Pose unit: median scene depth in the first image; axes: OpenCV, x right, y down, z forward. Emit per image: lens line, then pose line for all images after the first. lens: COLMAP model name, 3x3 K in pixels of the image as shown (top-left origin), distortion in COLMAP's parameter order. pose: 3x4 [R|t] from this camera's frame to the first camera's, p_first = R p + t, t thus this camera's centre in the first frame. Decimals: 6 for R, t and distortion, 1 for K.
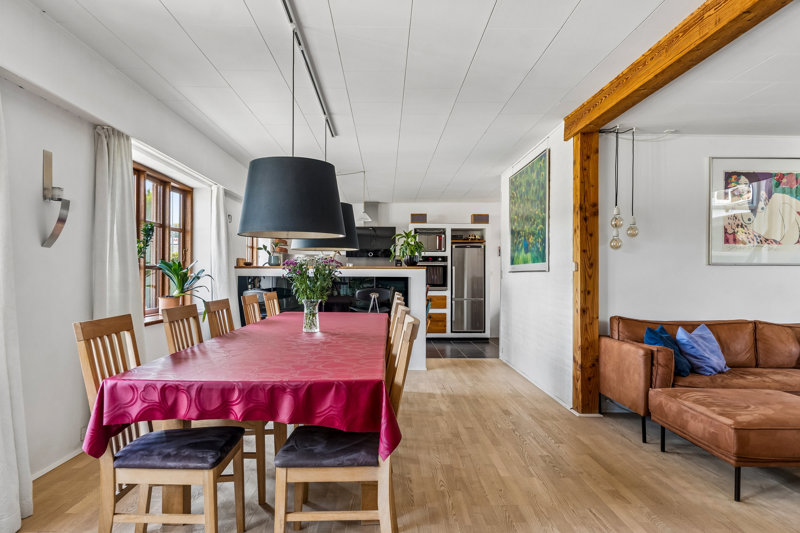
lens RADIAL K [[521.5, 0, 400.0], [0, 521.5, 266.5], [0, 0, 1]] dist [0.002824, 0.001109]
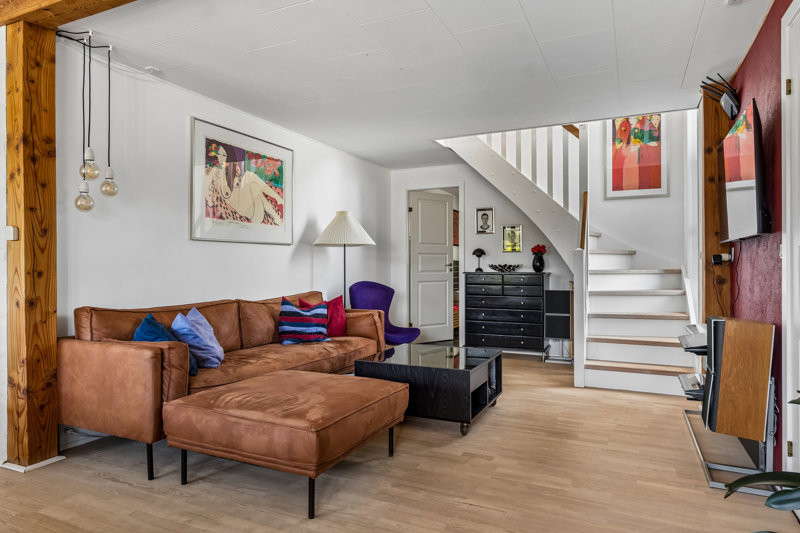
lens RADIAL K [[479.6, 0, 400.0], [0, 479.6, 266.5], [0, 0, 1]] dist [0.000142, -0.001952]
pose [[0.438945, -0.005816, 0.898495, 0.025965], [-0.009168, 0.999898, 0.010951, 0.031080], [-0.898467, -0.013044, 0.438847, 0.354650]]
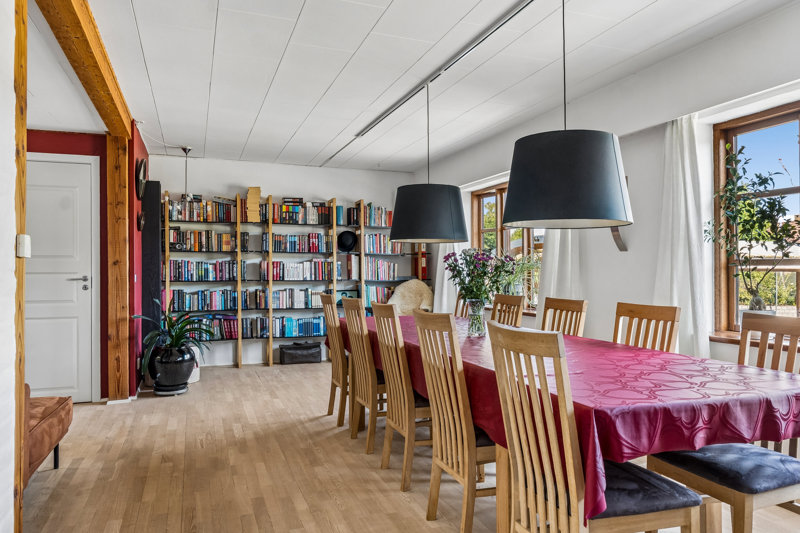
lens RADIAL K [[595.3, 0, 400.0], [0, 595.3, 266.5], [0, 0, 1]] dist [0.000082, 0.000005]
pose [[-0.951883, -0.003283, -0.306443, 0.215980], [0.003490, 0.999762, -0.021551, 0.025020], [0.306440, -0.021584, -0.951645, 1.600796]]
